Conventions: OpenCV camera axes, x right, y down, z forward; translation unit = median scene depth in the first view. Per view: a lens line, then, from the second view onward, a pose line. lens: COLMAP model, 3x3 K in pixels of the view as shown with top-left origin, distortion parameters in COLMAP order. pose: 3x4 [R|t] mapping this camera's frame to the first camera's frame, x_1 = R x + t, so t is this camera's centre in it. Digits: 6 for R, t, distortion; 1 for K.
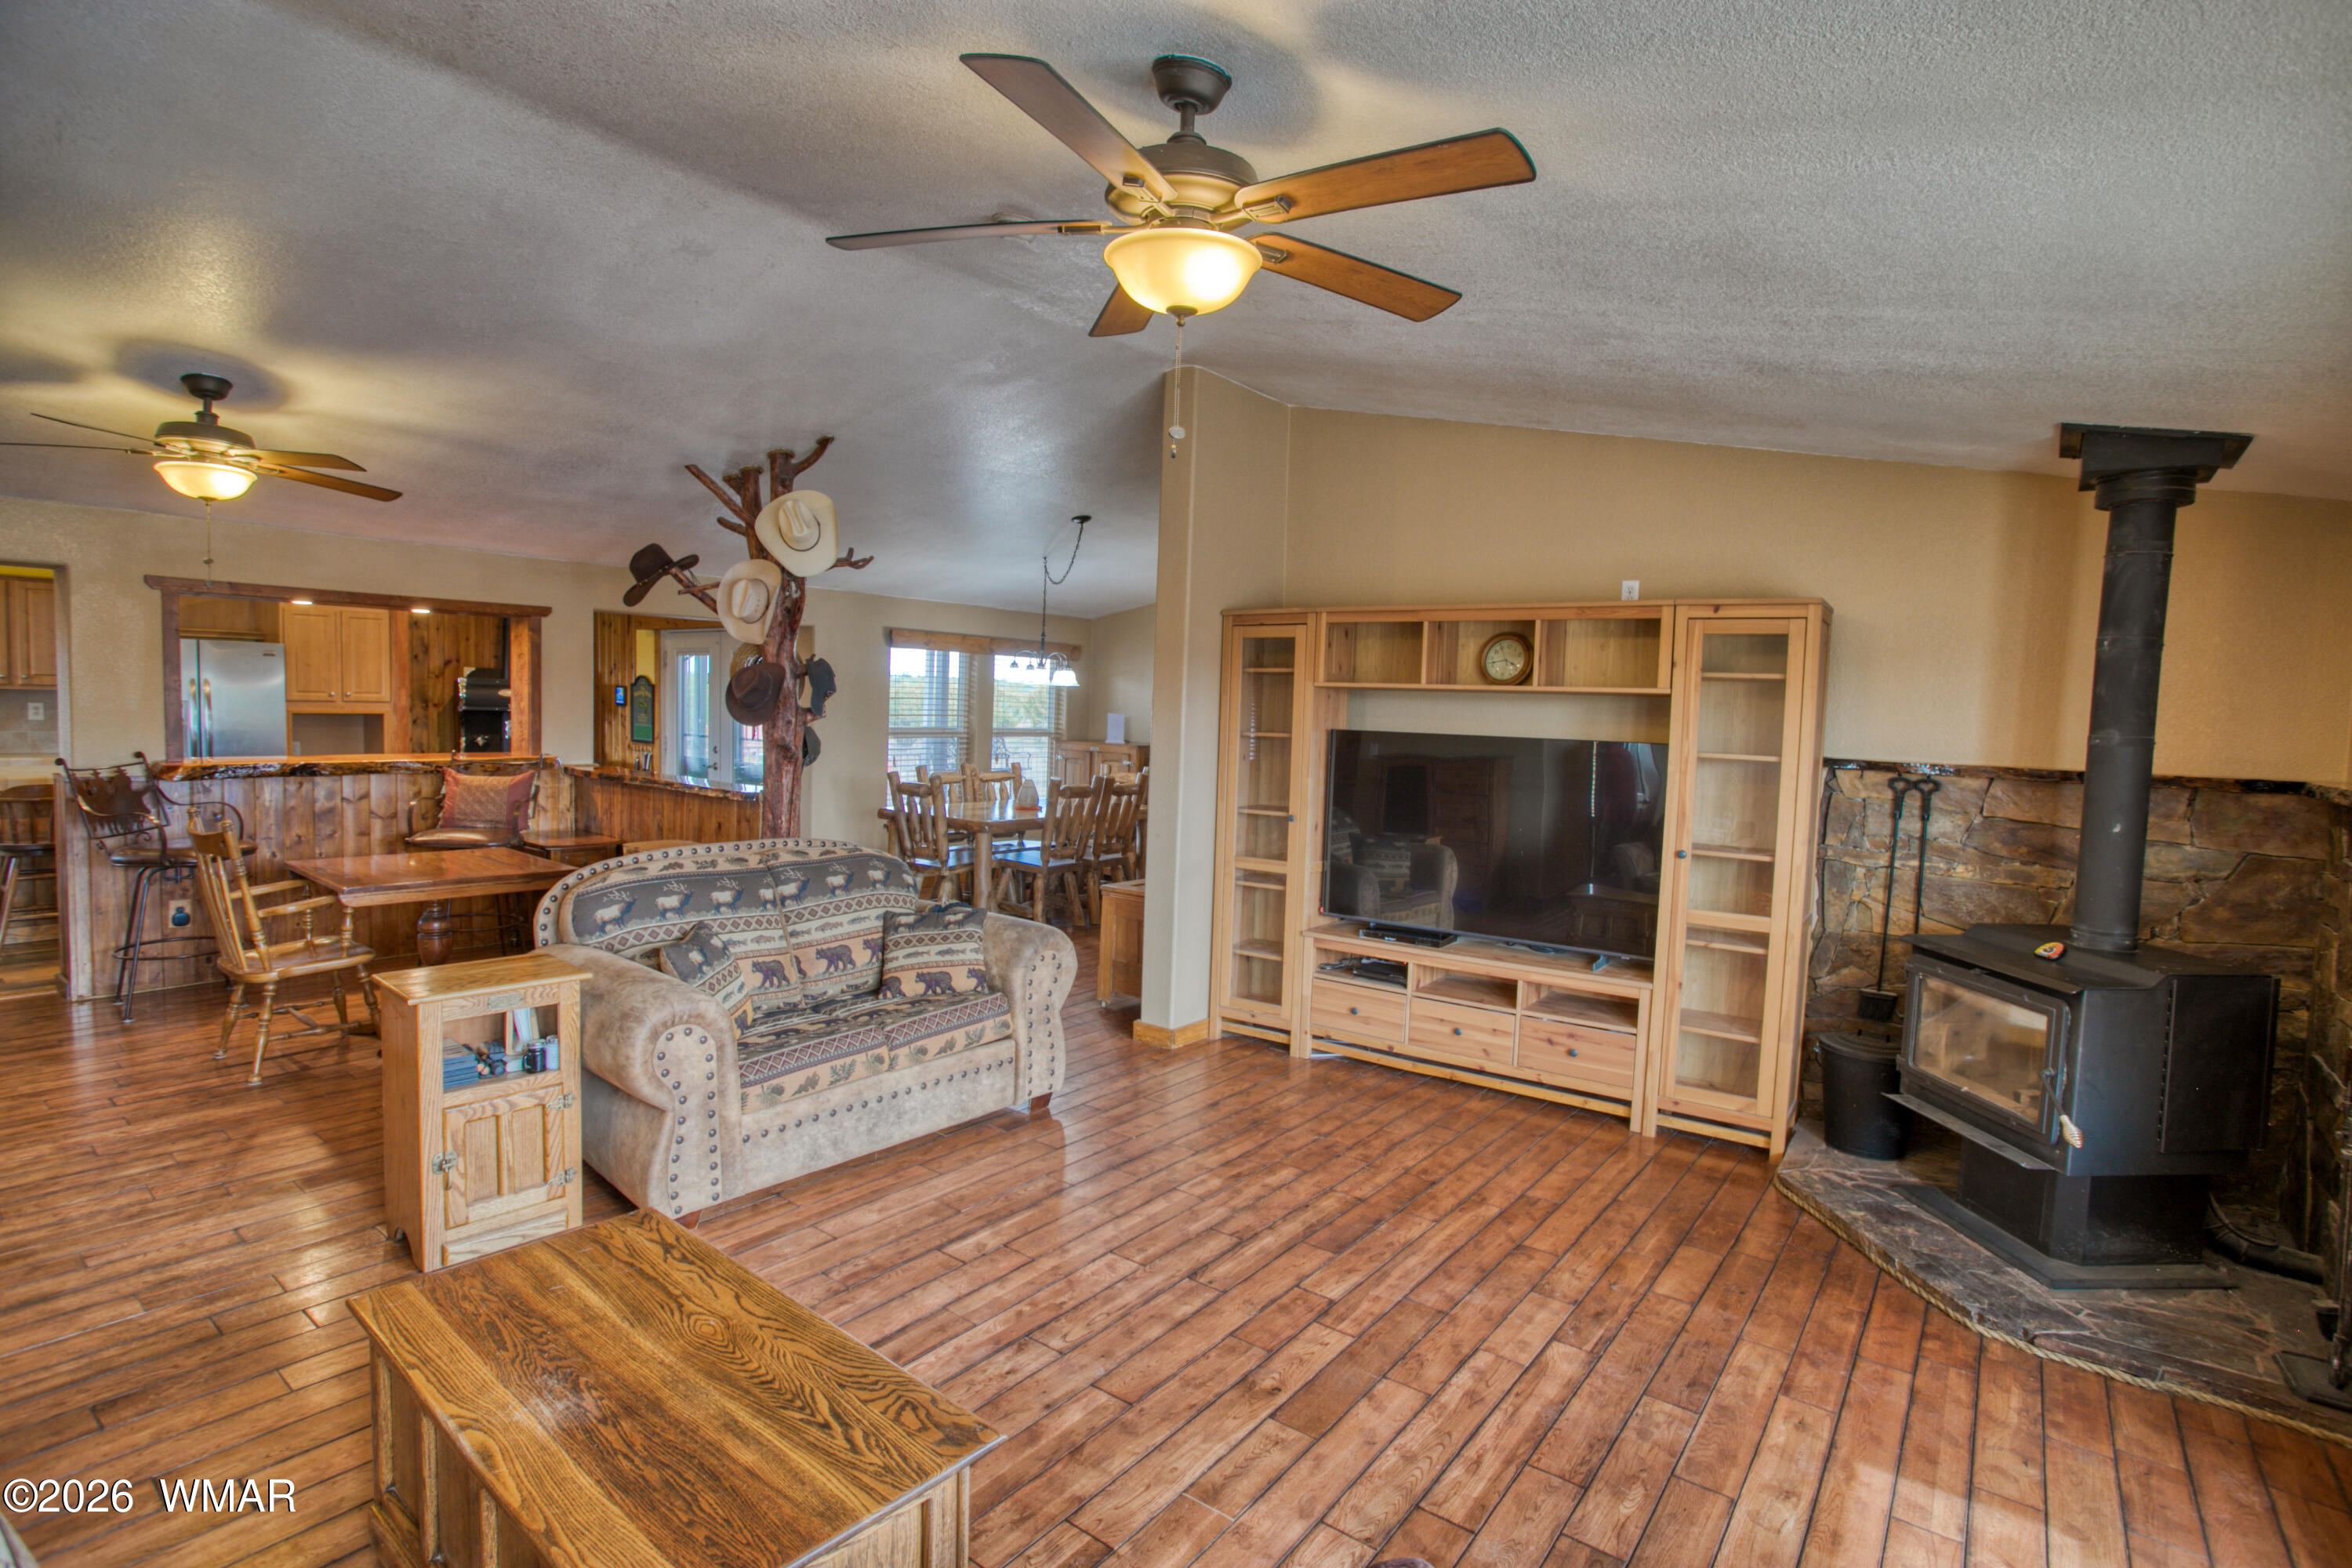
lens RADIAL K [[1166.6, 0, 1203.3], [0, 1166.6, 763.1], [0, 0, 1]] dist [-0.063736, 0.021302]
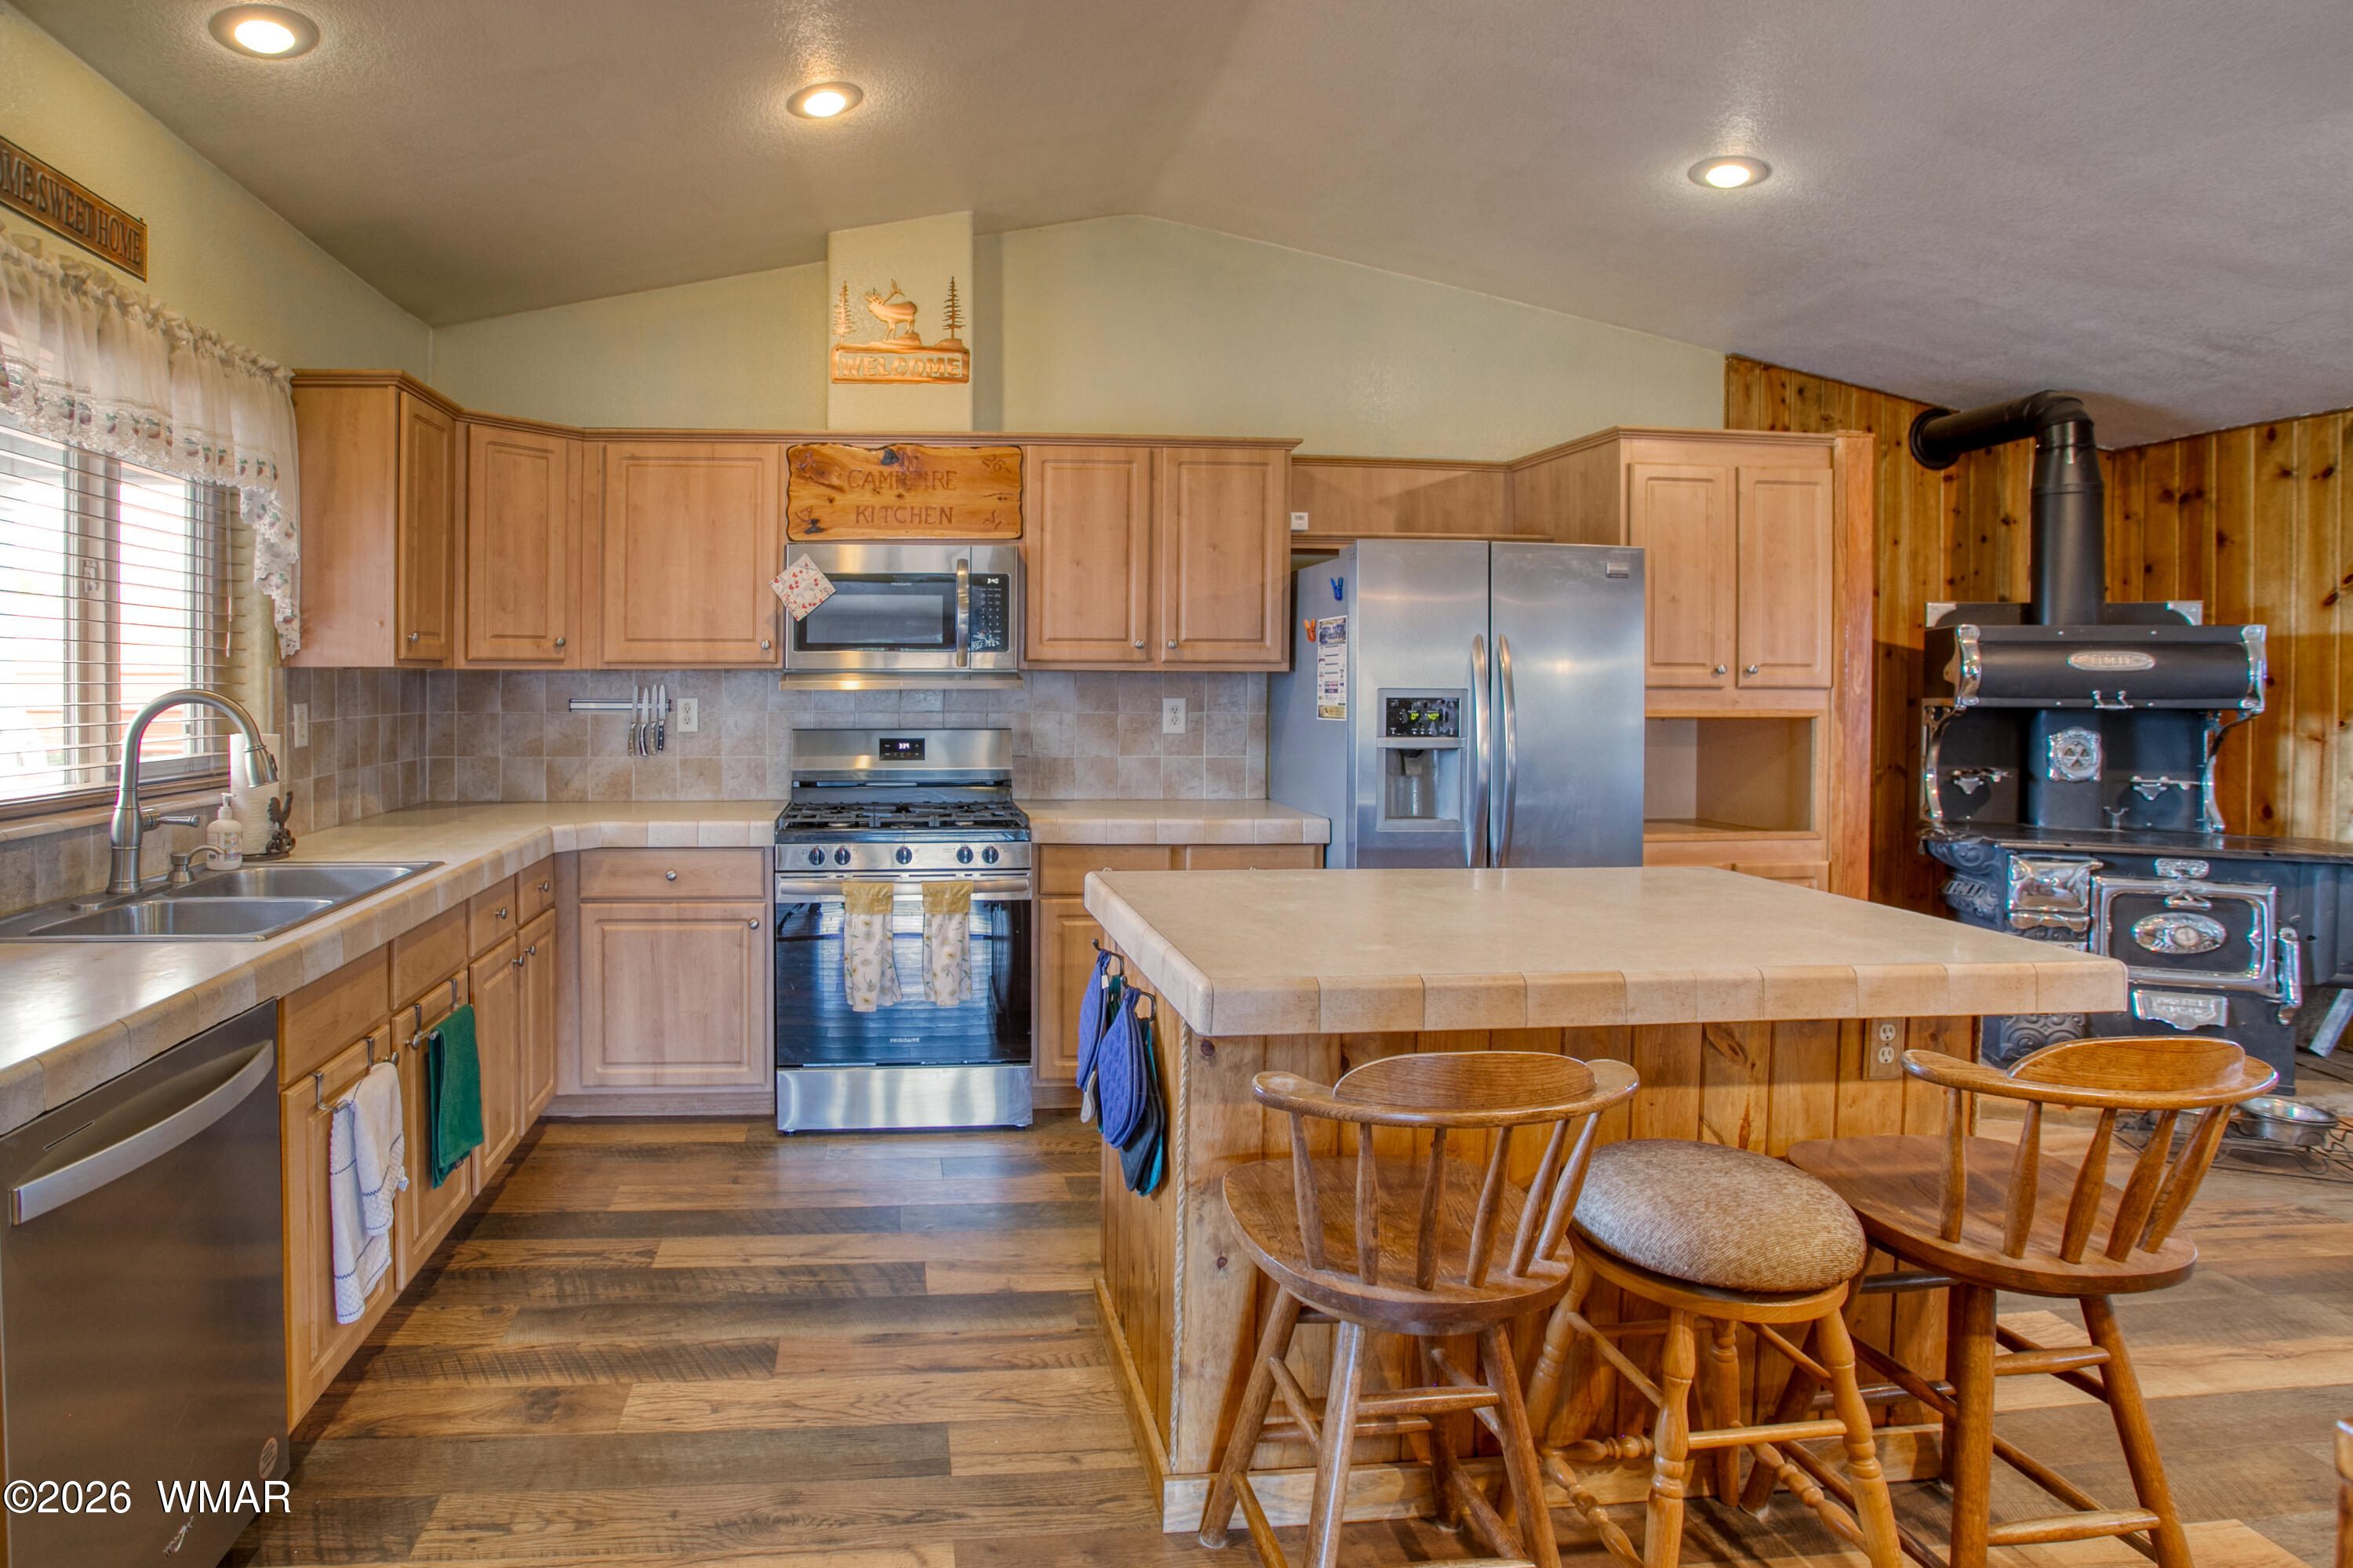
lens RADIAL K [[1232.9, 0, 1002.3], [0, 1232.9, 698.2], [0, 0, 1]] dist [-0.025342, -0.000220]
pose [[0.663150, -0.014551, -0.748345, -0.962287], [-0.024279, 0.998867, -0.040938, -0.041399], [0.748093, 0.045318, 0.662045, 0.807639]]
